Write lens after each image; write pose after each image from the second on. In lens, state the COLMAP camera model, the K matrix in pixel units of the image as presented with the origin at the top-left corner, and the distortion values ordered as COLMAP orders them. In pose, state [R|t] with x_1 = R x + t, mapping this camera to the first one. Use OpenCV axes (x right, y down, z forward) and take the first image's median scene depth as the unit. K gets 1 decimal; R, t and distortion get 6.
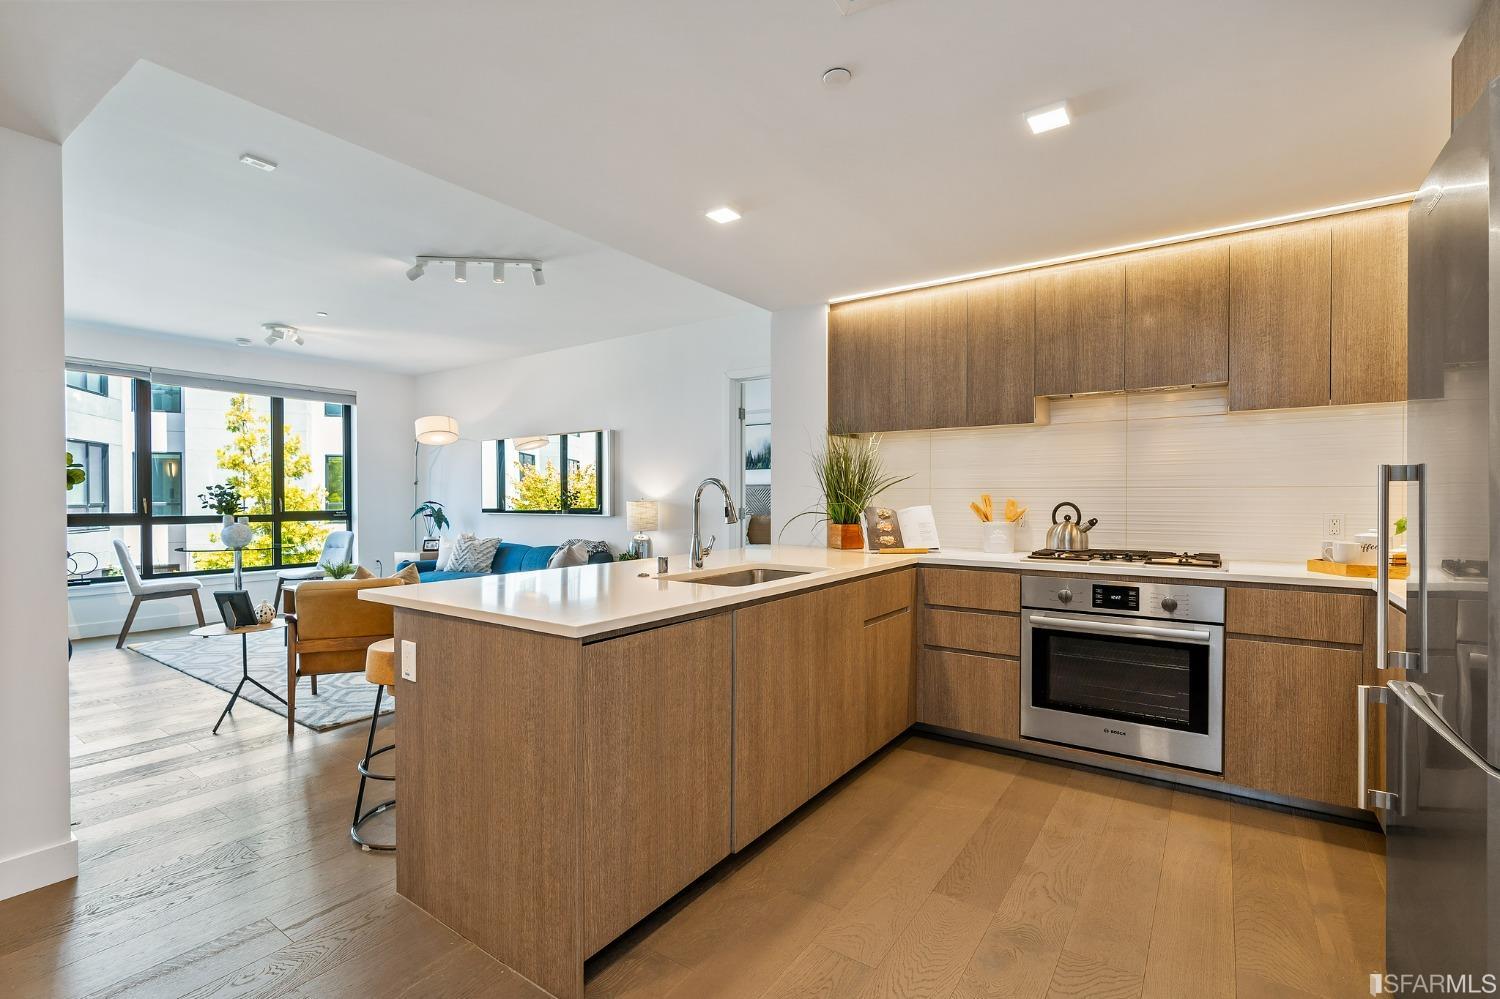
lens RADIAL K [[678.1, 0, 753.9], [0, 678.1, 505.1], [0, 0, 1]] dist [-0.006147, 0.001542]
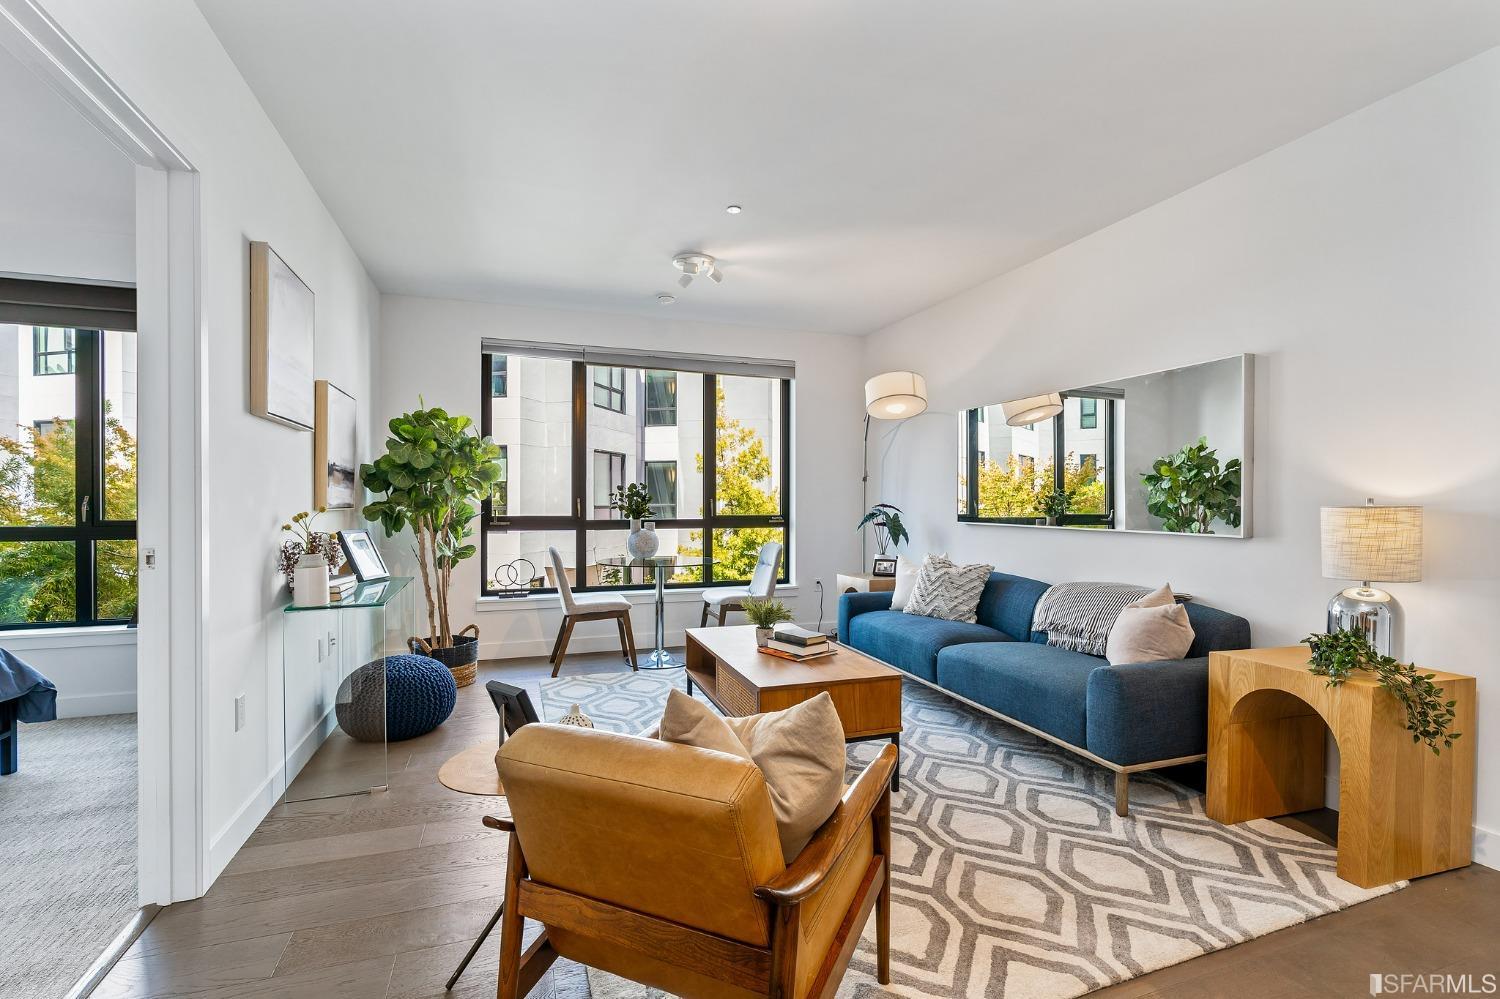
lens RADIAL K [[678.1, 0, 753.9], [0, 678.1, 505.1], [0, 0, 1]] dist [-0.006147, 0.001542]
pose [[0.812576, 0.006139, -0.582822, -0.325804], [-0.008967, 0.999958, -0.001970, -0.003446], [0.582786, 0.006827, 0.812597, 0.644818]]
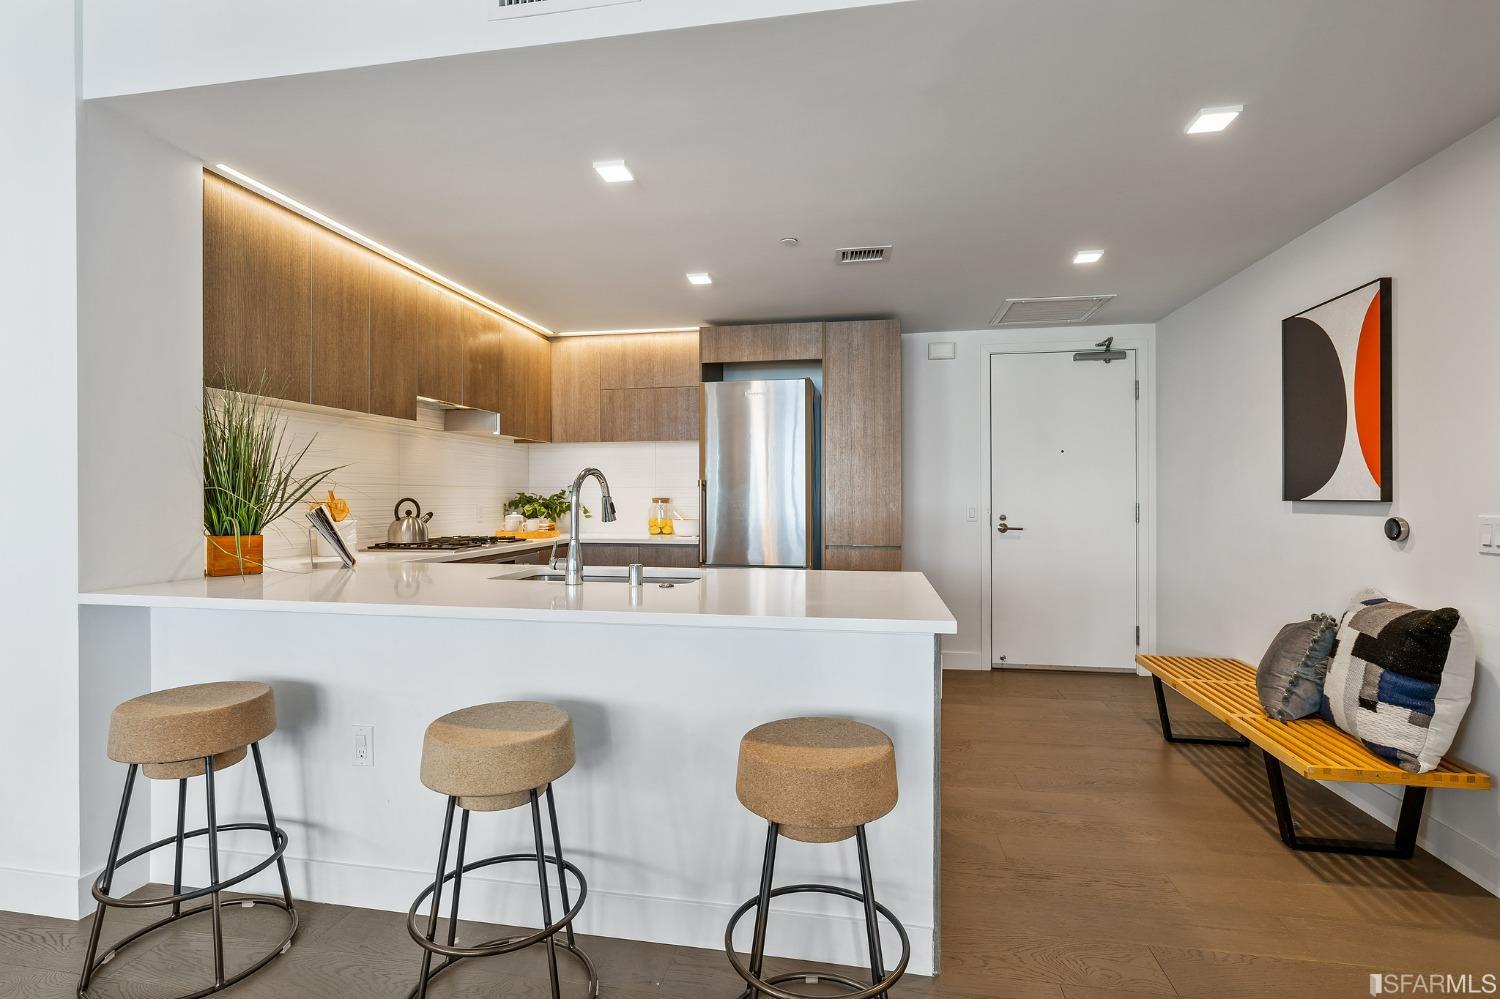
lens RADIAL K [[688.8, 0, 750.4], [0, 688.8, 494.2], [0, 0, 1]] dist [-0.004604, 0.000453]
pose [[-0.418491, 0.001791, 0.908219, -0.604783], [0.012548, 0.999914, 0.003810, -0.006157], [-0.908134, 0.012990, -0.418478, 0.789856]]
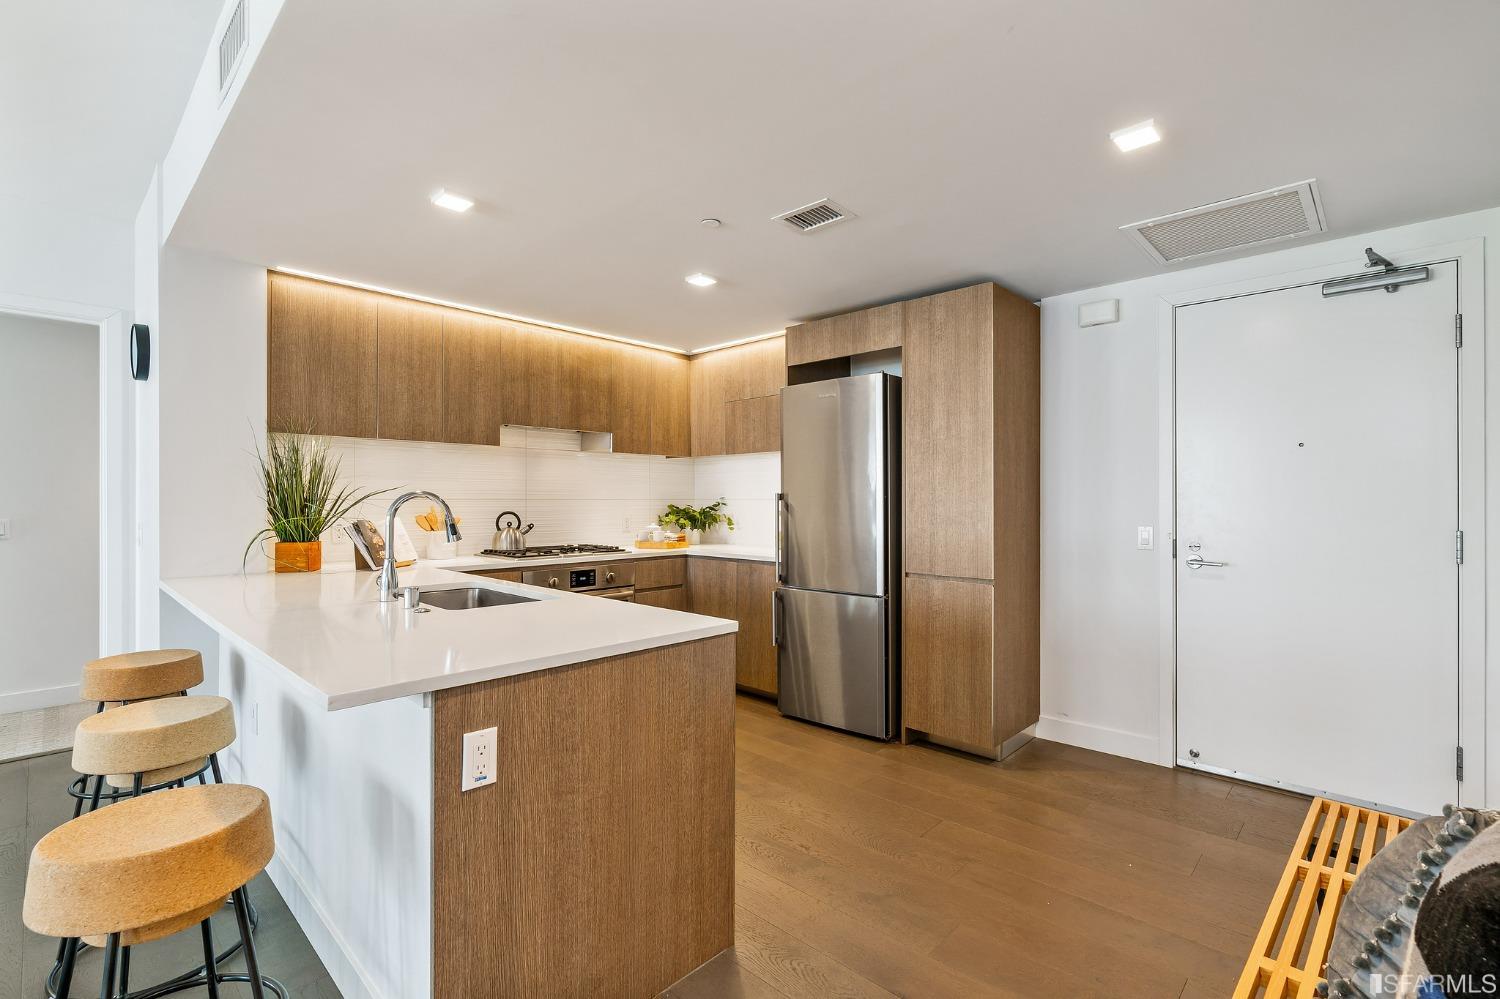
lens RADIAL K [[681.2, 0, 750.0], [0, 681.2, 499.5], [0, 0, 1]] dist [-0.003315, 0.000309]
pose [[0.154840, -0.000053, 0.987940, -0.572329], [0.012203, 0.999924, -0.001859, -0.015201], [-0.987864, 0.012344, 0.154828, 0.304836]]
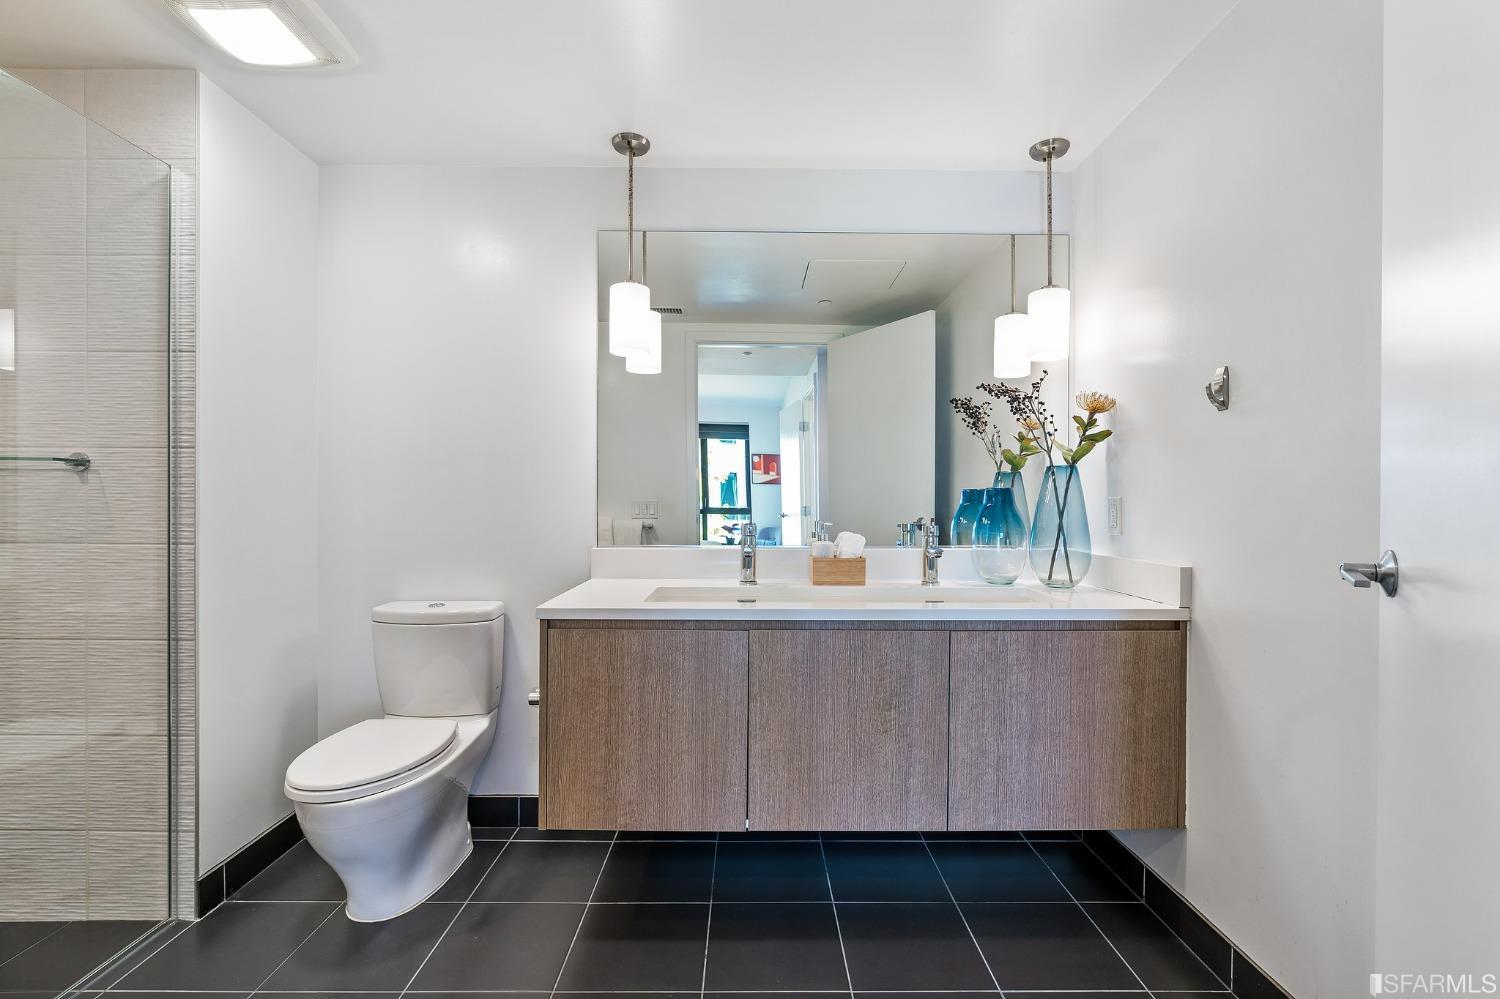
lens RADIAL K [[678.1, 0, 753.9], [0, 678.1, 505.1], [0, 0, 1]] dist [-0.006147, 0.001542]
pose [[0.816138, -0.000206, 0.577856, -0.449089], [0.002721, 0.999990, -0.003487, 0.005948], [-0.577850, 0.004418, 0.816131, 0.119973]]
